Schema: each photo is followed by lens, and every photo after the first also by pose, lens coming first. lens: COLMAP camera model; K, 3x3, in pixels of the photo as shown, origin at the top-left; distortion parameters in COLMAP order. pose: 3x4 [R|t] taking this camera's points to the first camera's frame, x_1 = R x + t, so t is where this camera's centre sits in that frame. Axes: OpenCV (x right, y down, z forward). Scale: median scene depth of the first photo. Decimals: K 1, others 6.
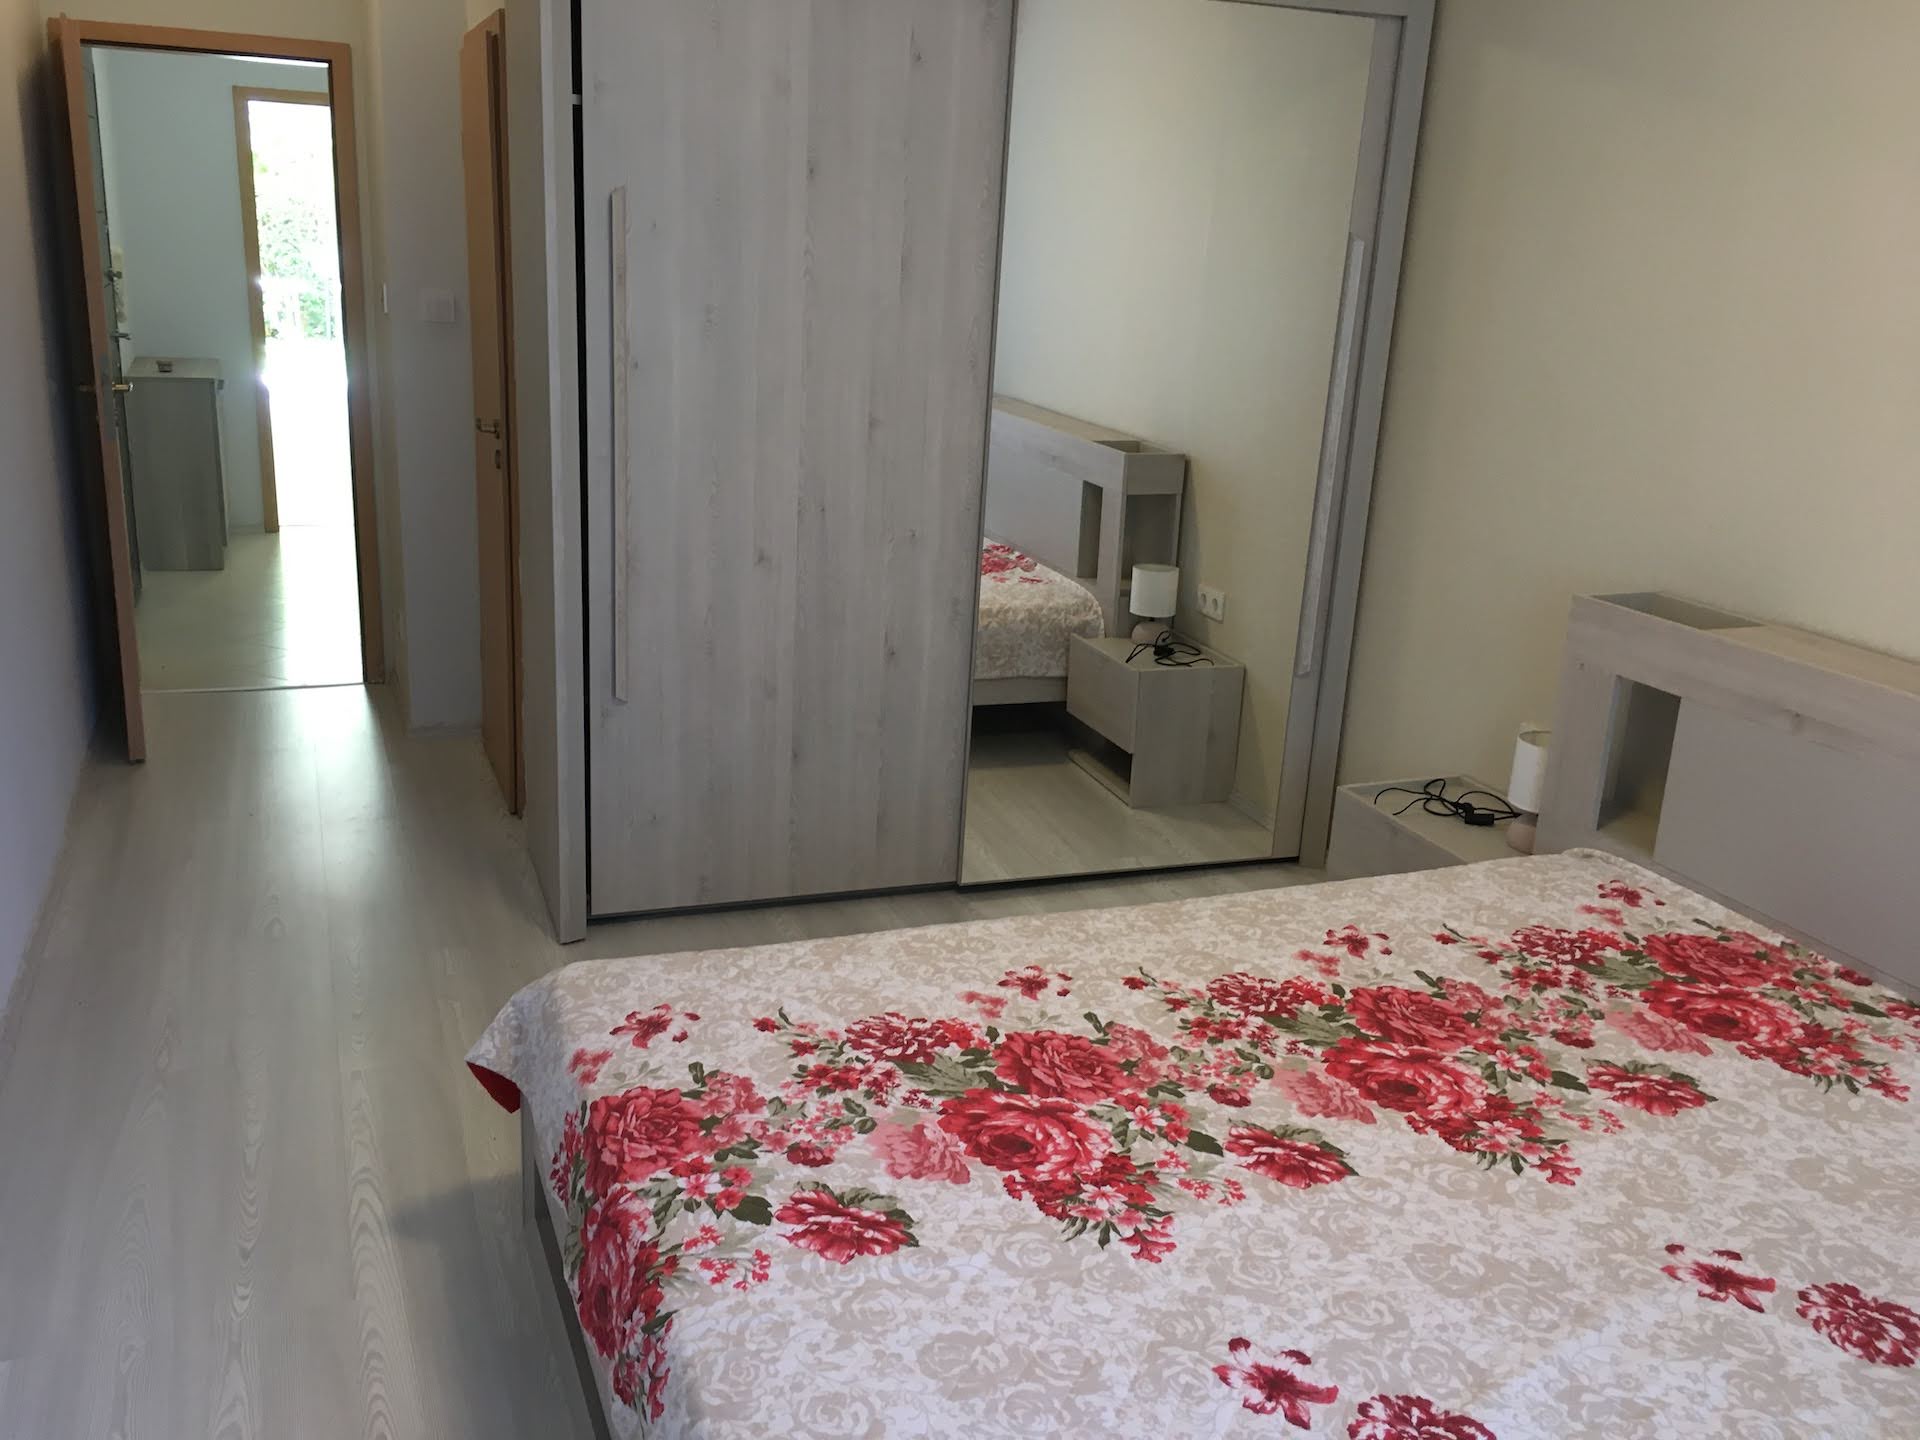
lens RADIAL K [[1615.4, 0, 952.7], [0, 1615.4, 714.6], [0, 0, 1]] dist [0.063228, -0.087752]
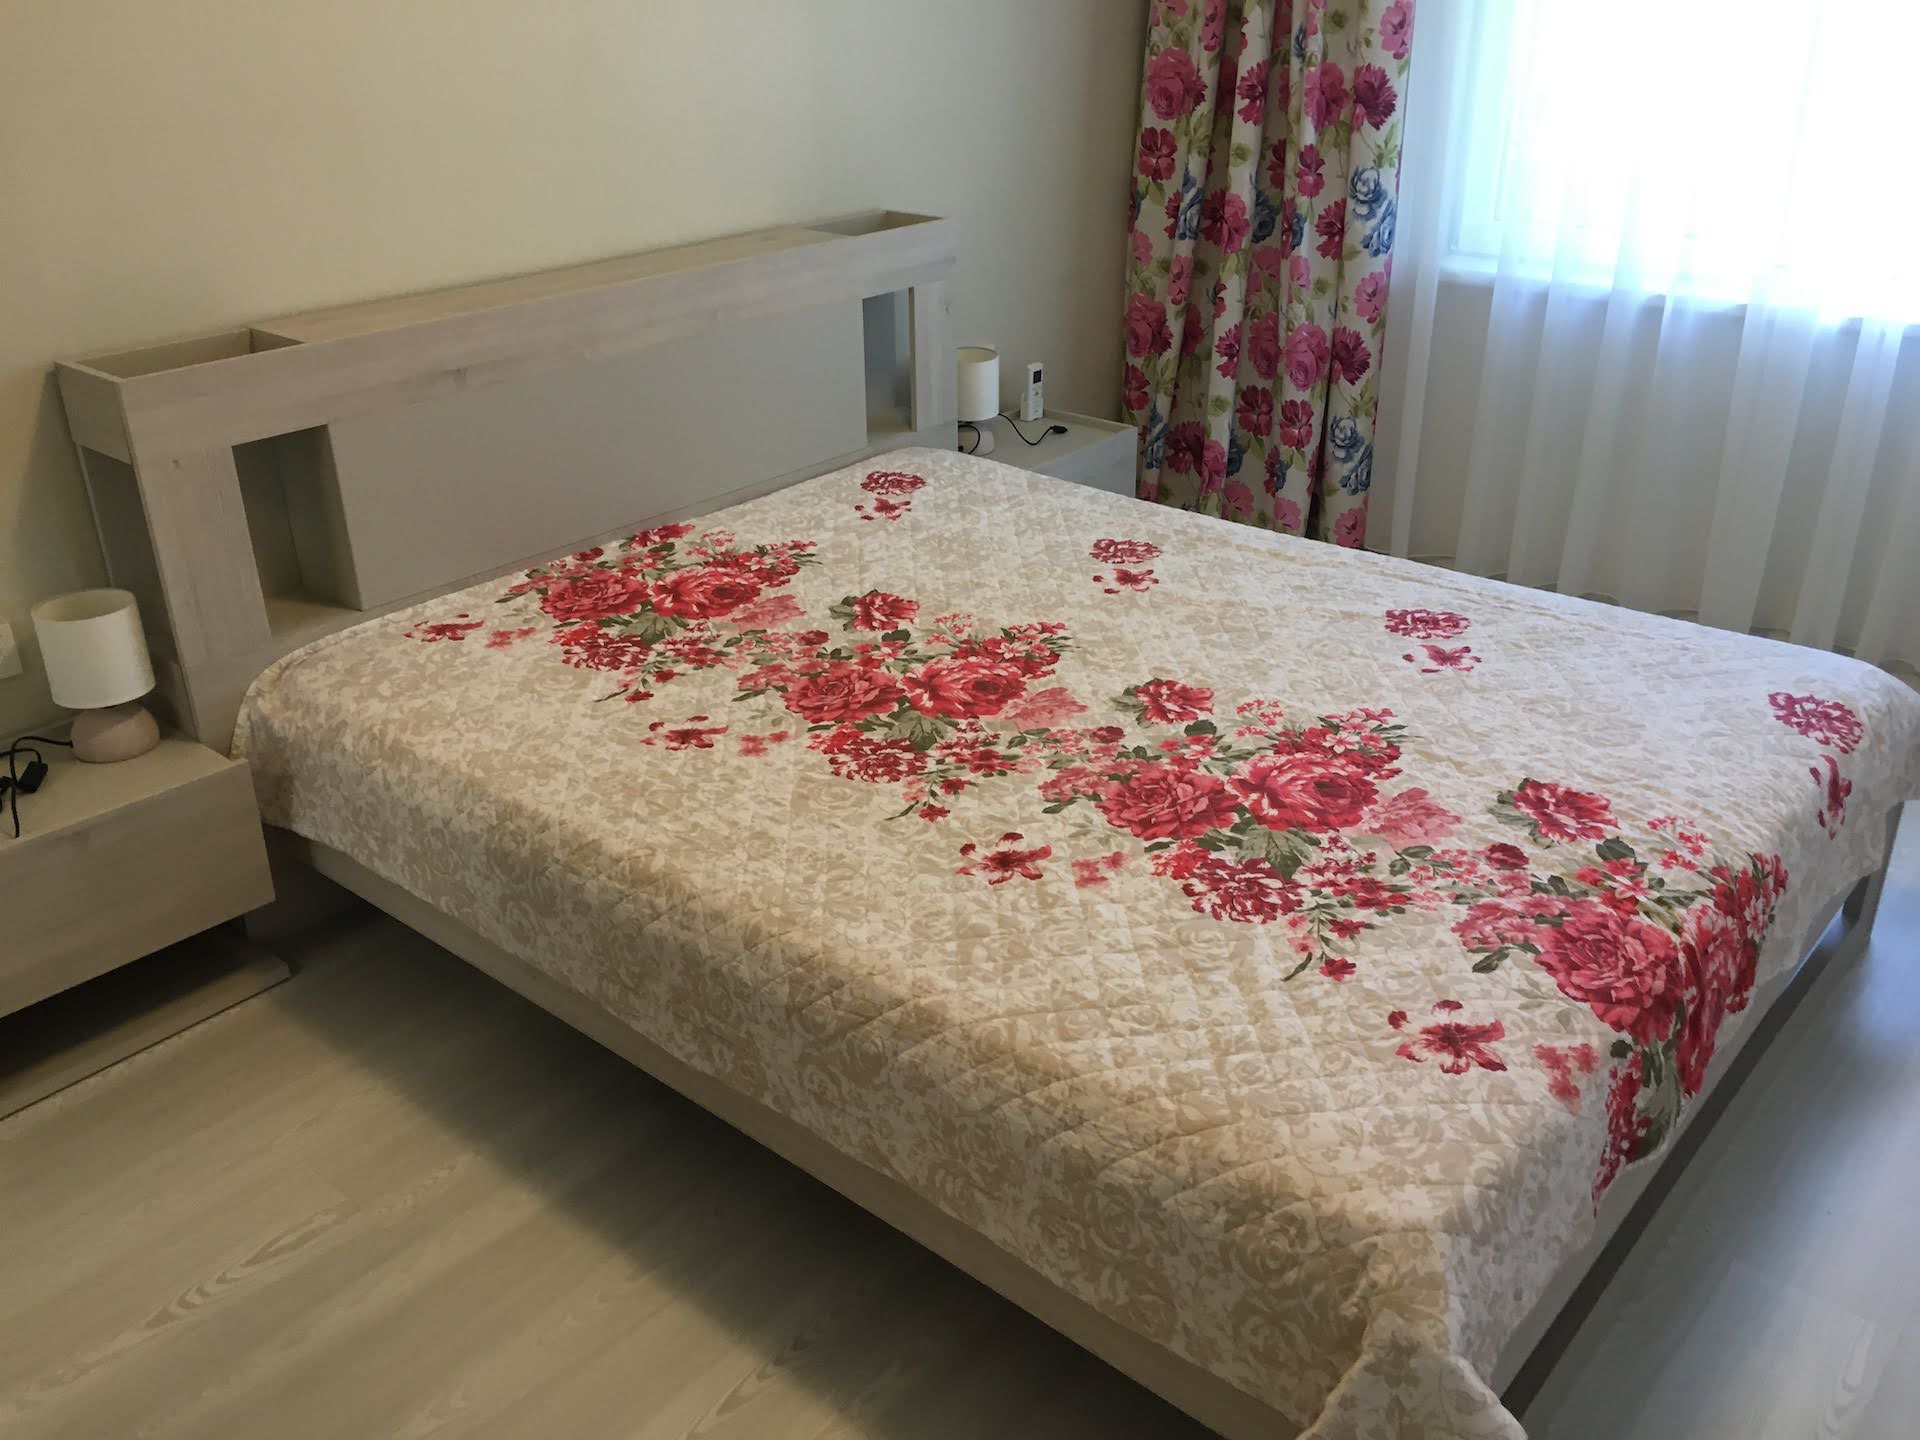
lens RADIAL K [[1615.4, 0, 952.7], [0, 1615.4, 714.6], [0, 0, 1]] dist [0.063228, -0.087752]
pose [[-0.455431, -0.423962, 0.782840, -0.603836], [0.252390, 0.781765, 0.570213, -0.401972], [-0.853746, 0.457274, -0.249036, 1.334631]]
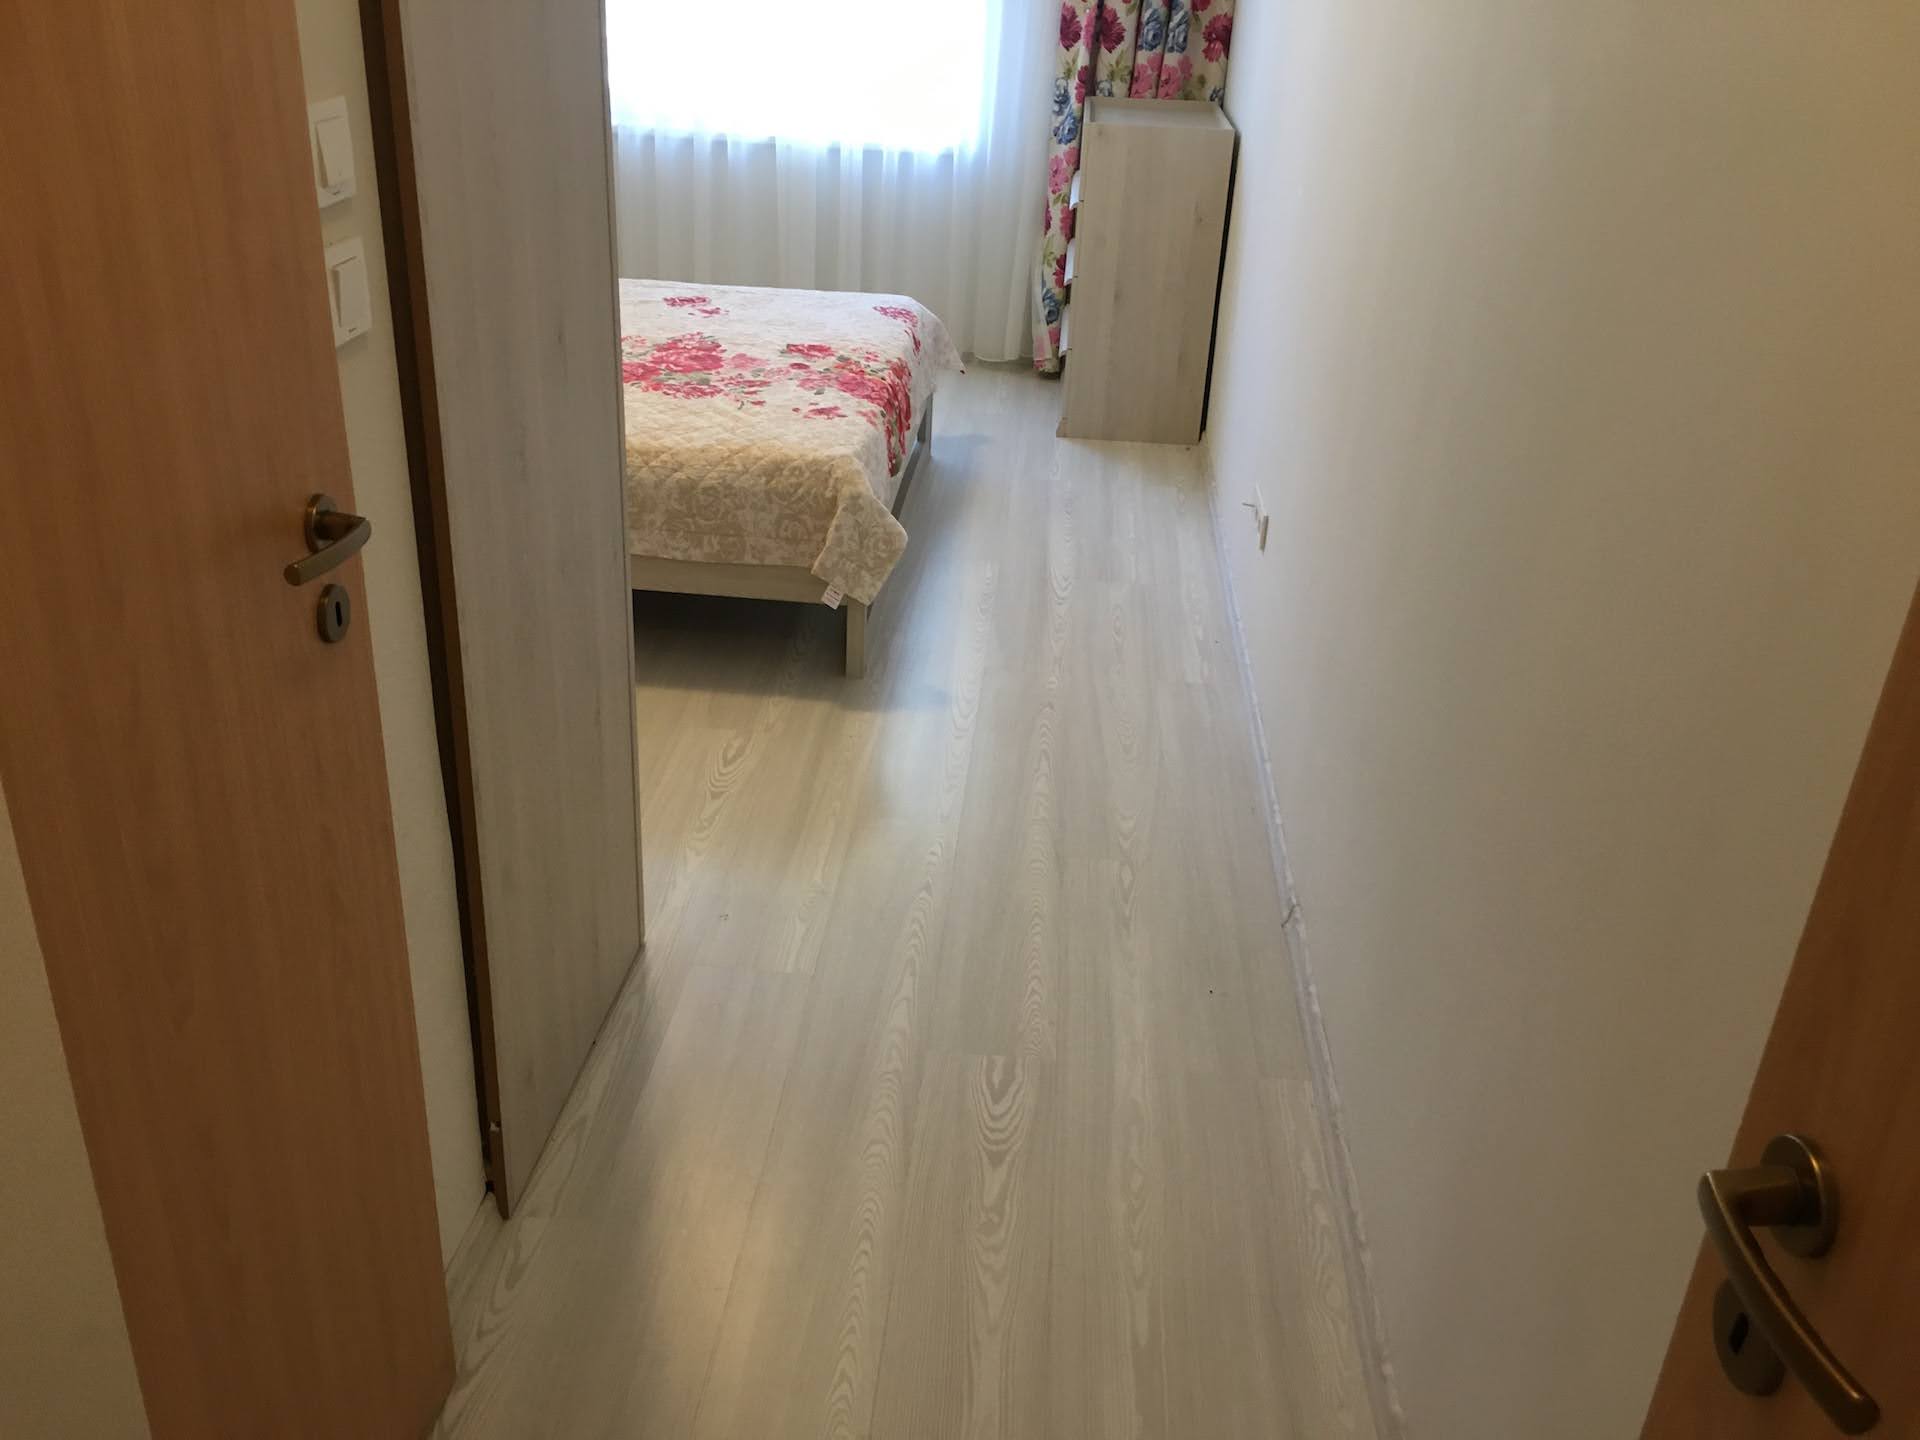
lens RADIAL K [[1615.4, 0, 952.7], [0, 1615.4, 714.6], [0, 0, 1]] dist [0.063228, -0.087752]
pose [[-0.892160, -0.283684, 0.351531, -0.962769], [0.032264, 0.736200, 0.675995, -0.674420], [-0.450566, 0.614437, -0.647655, 2.202809]]
